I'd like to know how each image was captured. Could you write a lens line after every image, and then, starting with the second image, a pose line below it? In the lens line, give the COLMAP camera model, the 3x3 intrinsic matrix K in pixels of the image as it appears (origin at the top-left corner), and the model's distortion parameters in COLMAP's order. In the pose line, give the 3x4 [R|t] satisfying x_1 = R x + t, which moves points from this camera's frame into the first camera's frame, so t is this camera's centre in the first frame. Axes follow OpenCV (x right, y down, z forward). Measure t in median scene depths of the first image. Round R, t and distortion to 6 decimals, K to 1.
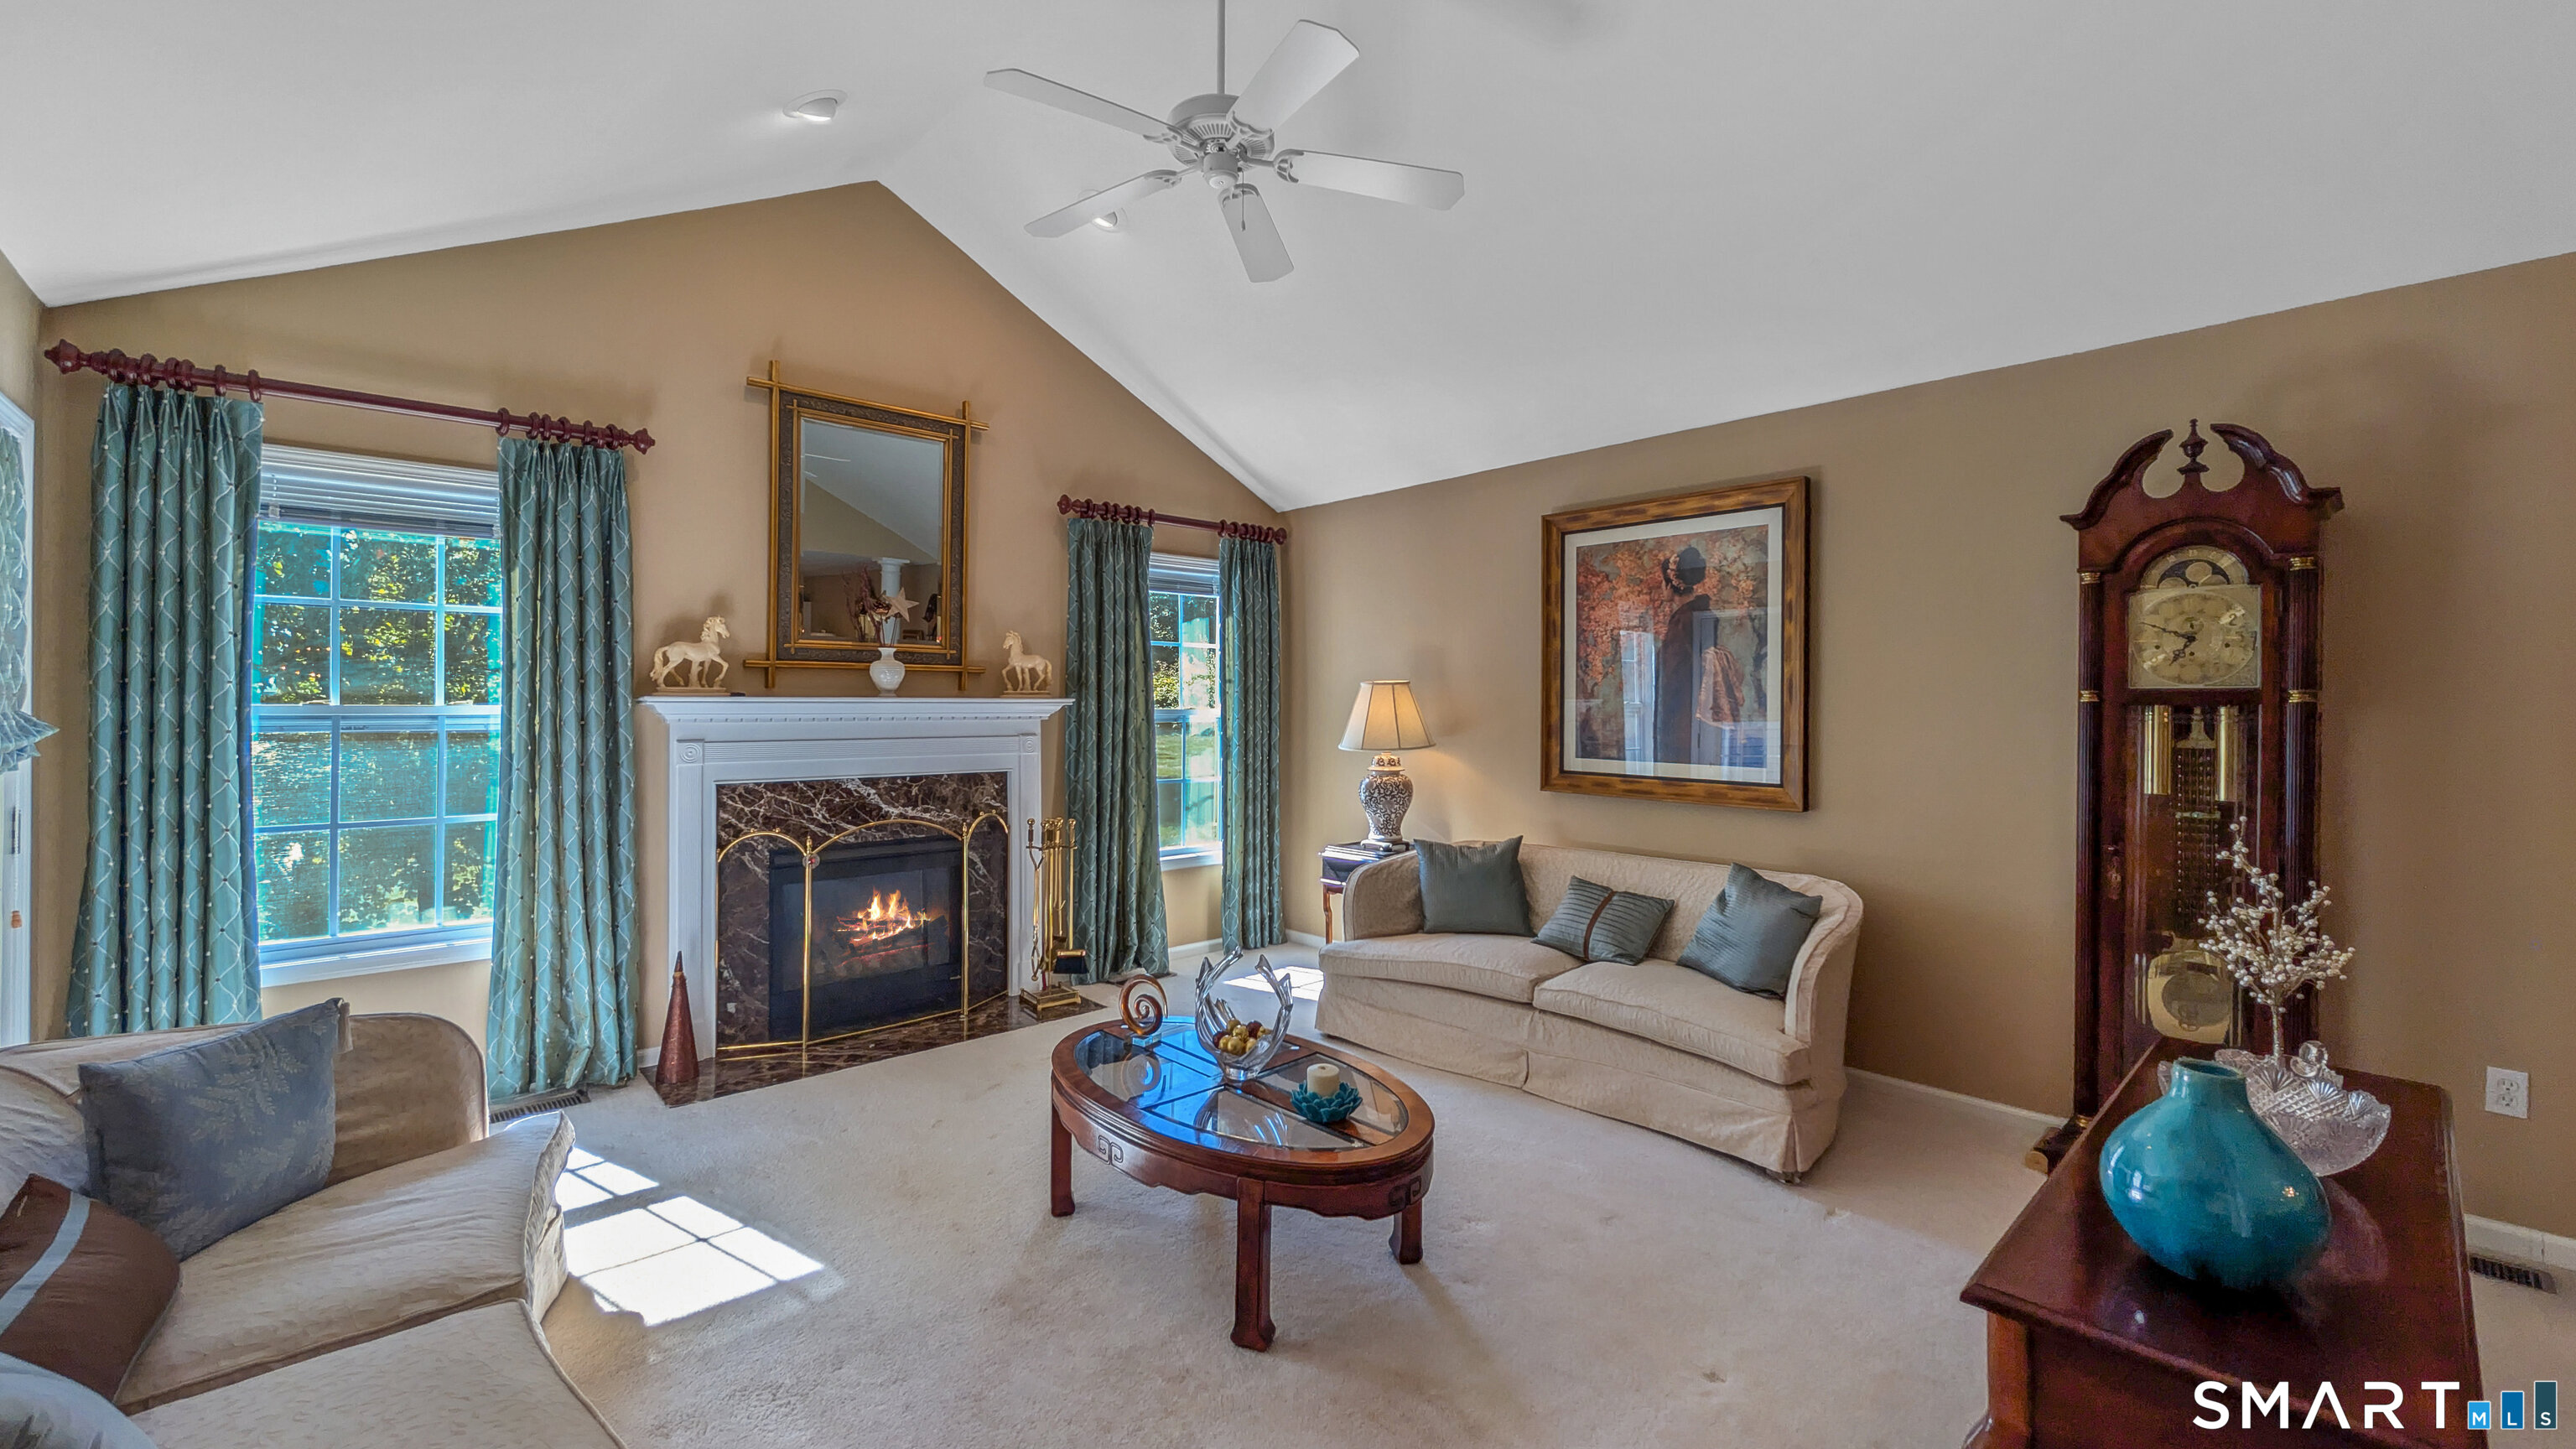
lens RADIAL K [[1036.9, 0, 1288.4], [0, 1036.9, 702.0], [0, 0, 1]] dist [0.000562, 0.000104]
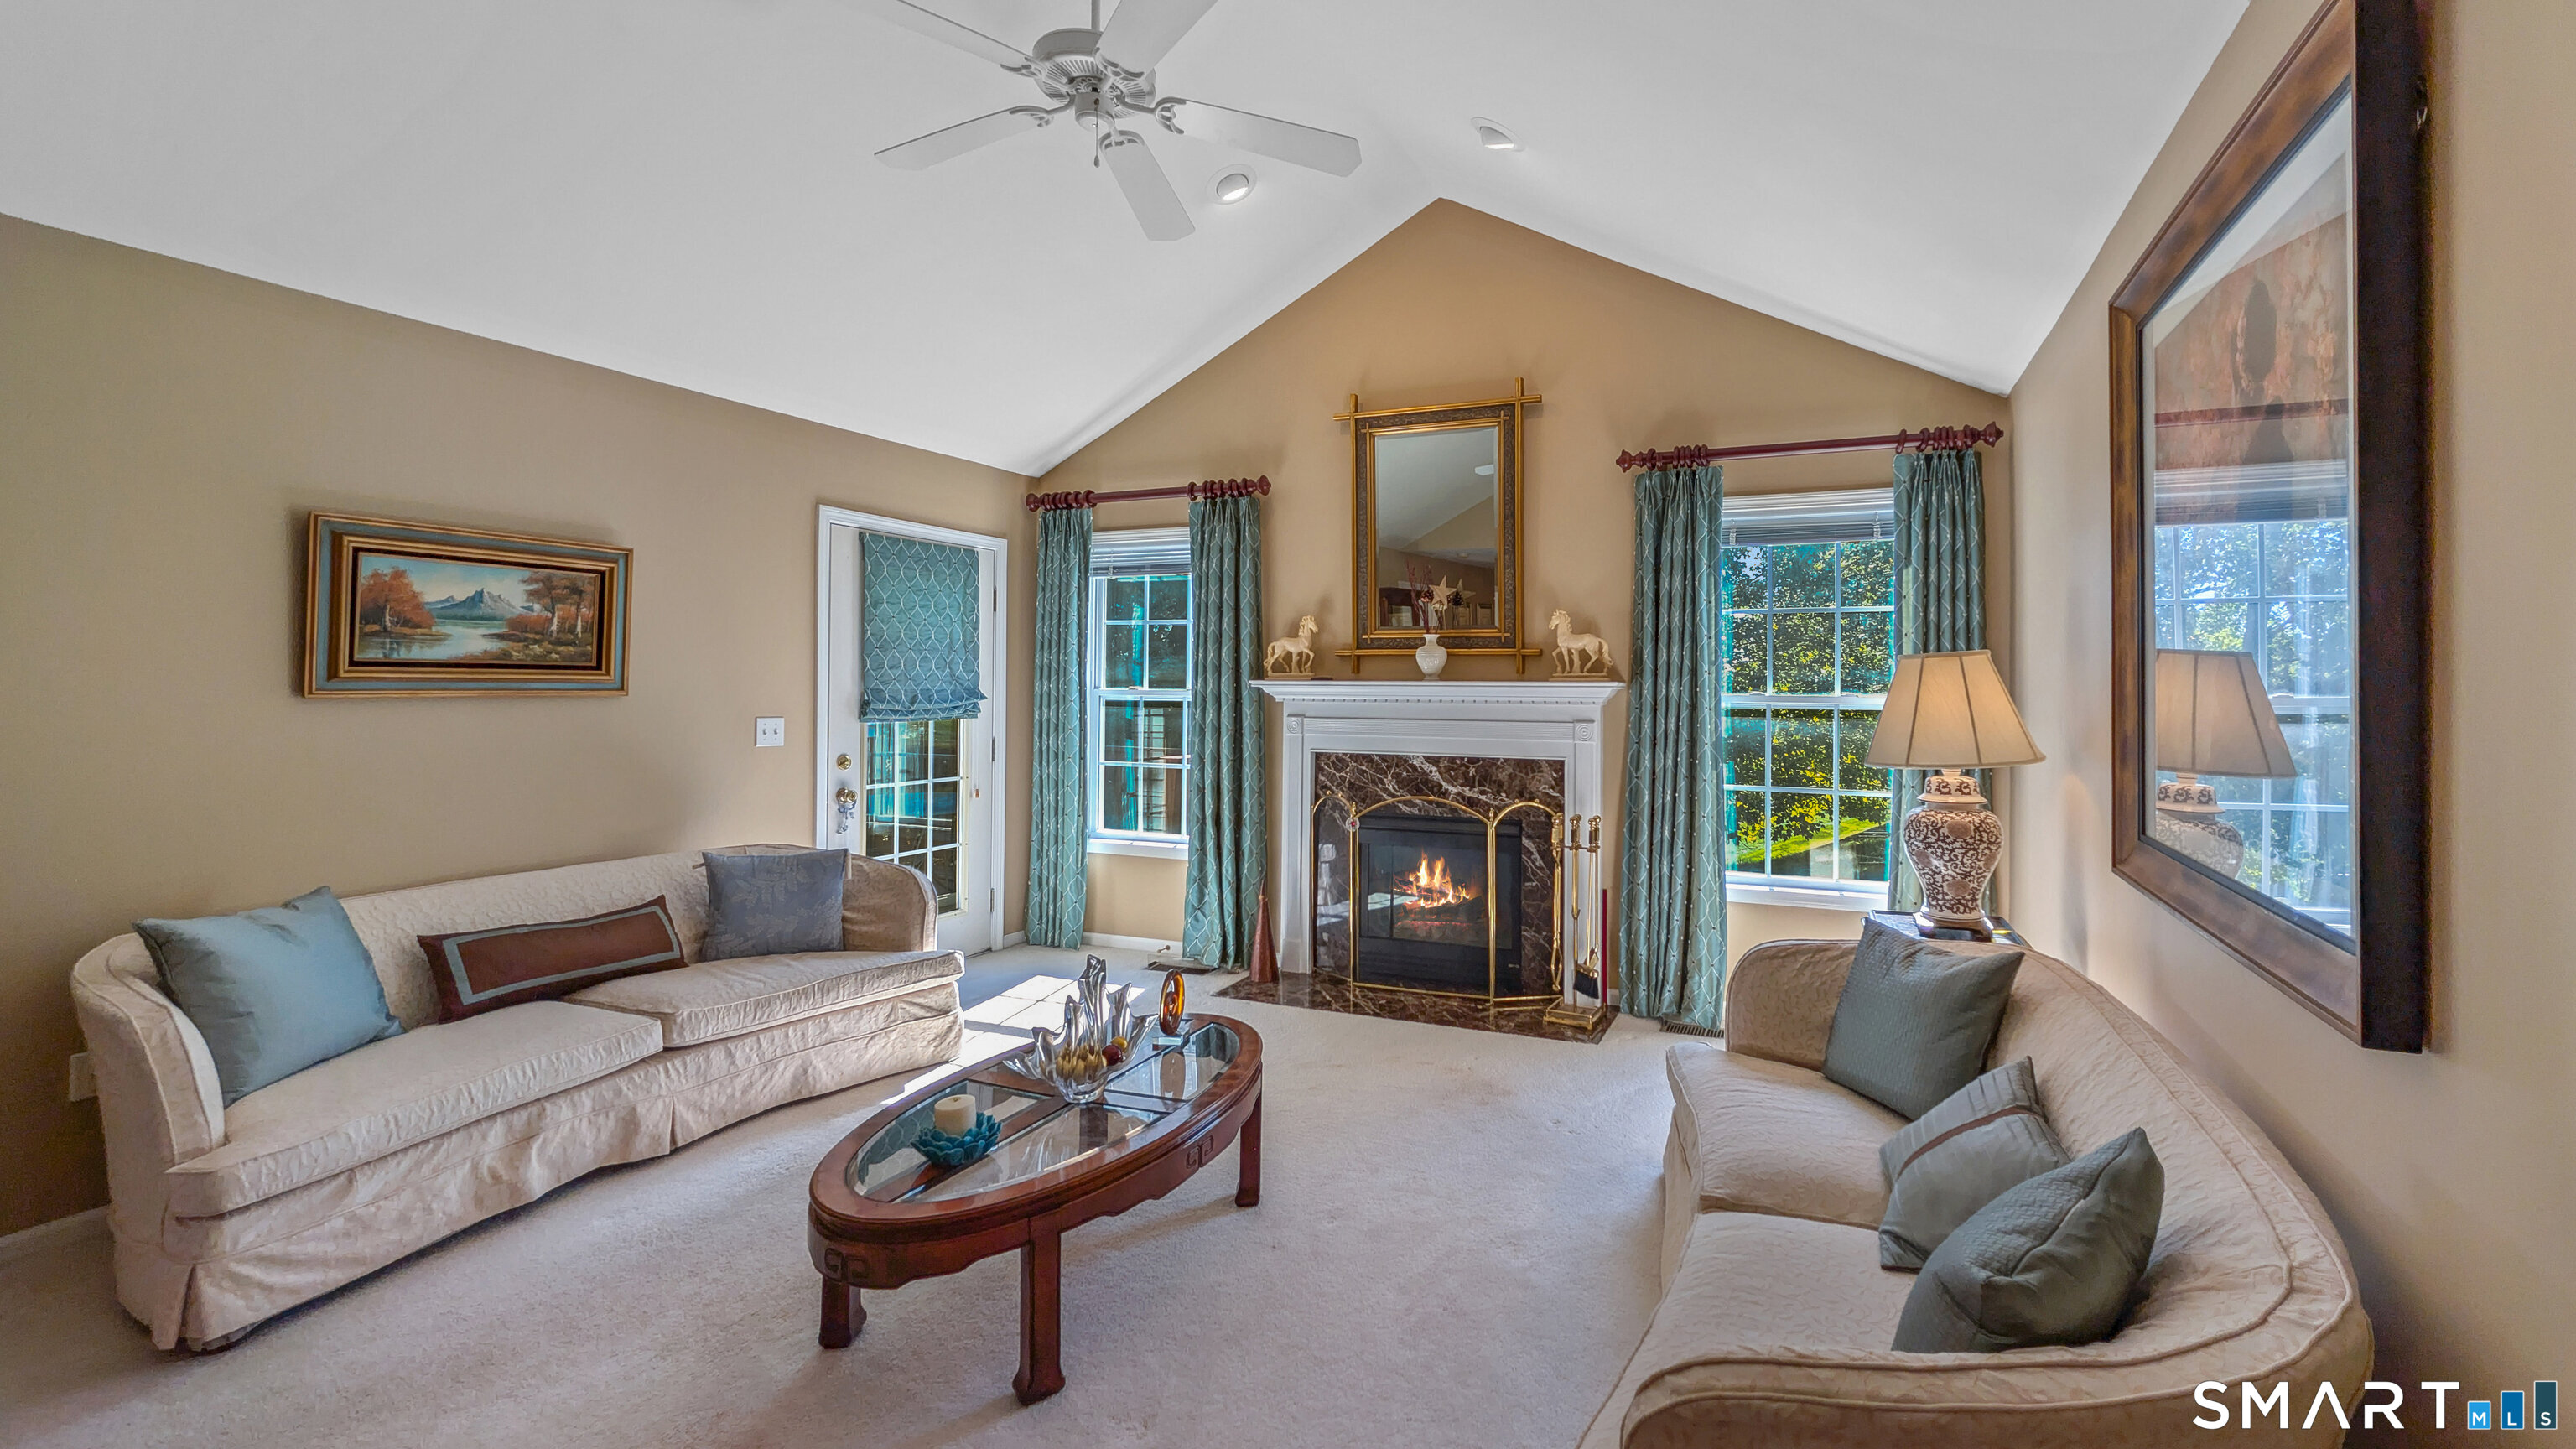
lens RADIAL K [[1028.5, 0, 1448.5], [0, 1028.5, 677.9], [0, 0, 1]] dist [-0.000017, -0.000092]
pose [[0.463807, -0.006578, -0.885912, 0.558162], [-0.004018, 0.999947, -0.009528, 0.002560], [0.885927, 0.007978, 0.463756, 0.534727]]
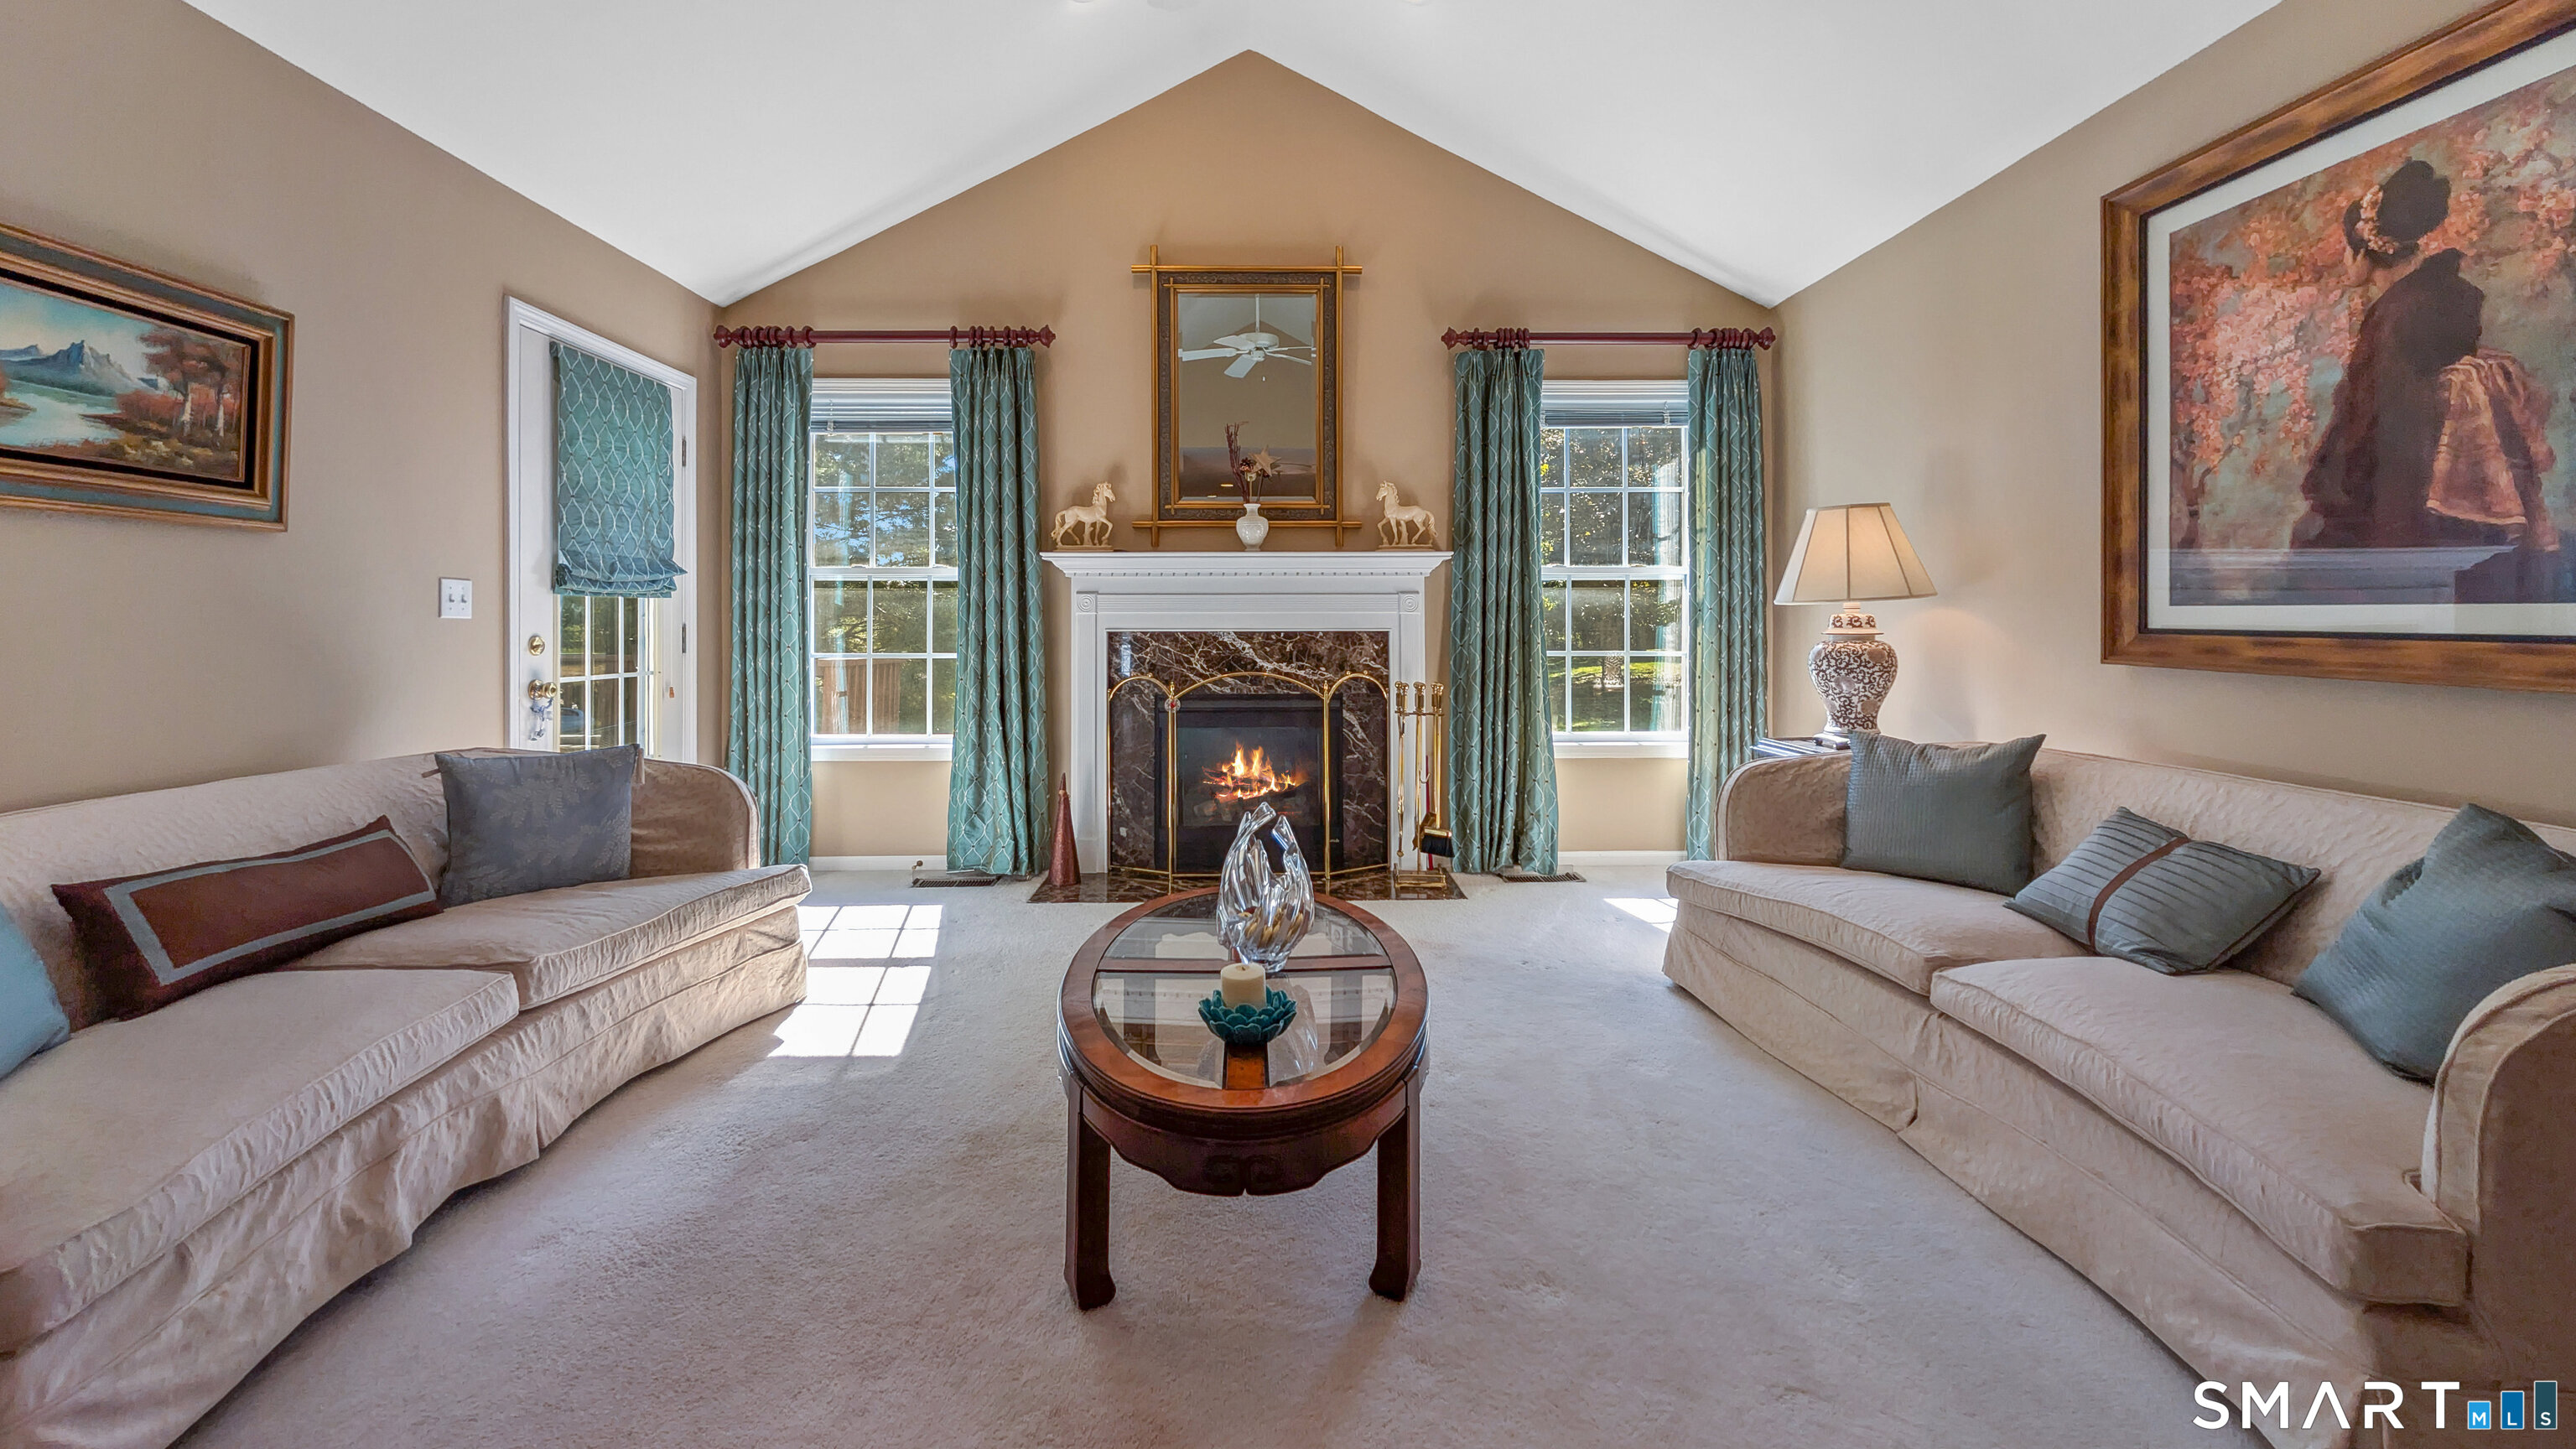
lens RADIAL K [[1011.1, 0, 1280.1], [0, 1011.1, 618.9], [0, 0, 1]] dist [0.001791, 0.000166]
pose [[0.751174, -0.004376, -0.660090, 0.291728], [0.004886, 0.999987, -0.001070, 0.062647], [0.660087, -0.002421, 0.751186, 0.275881]]
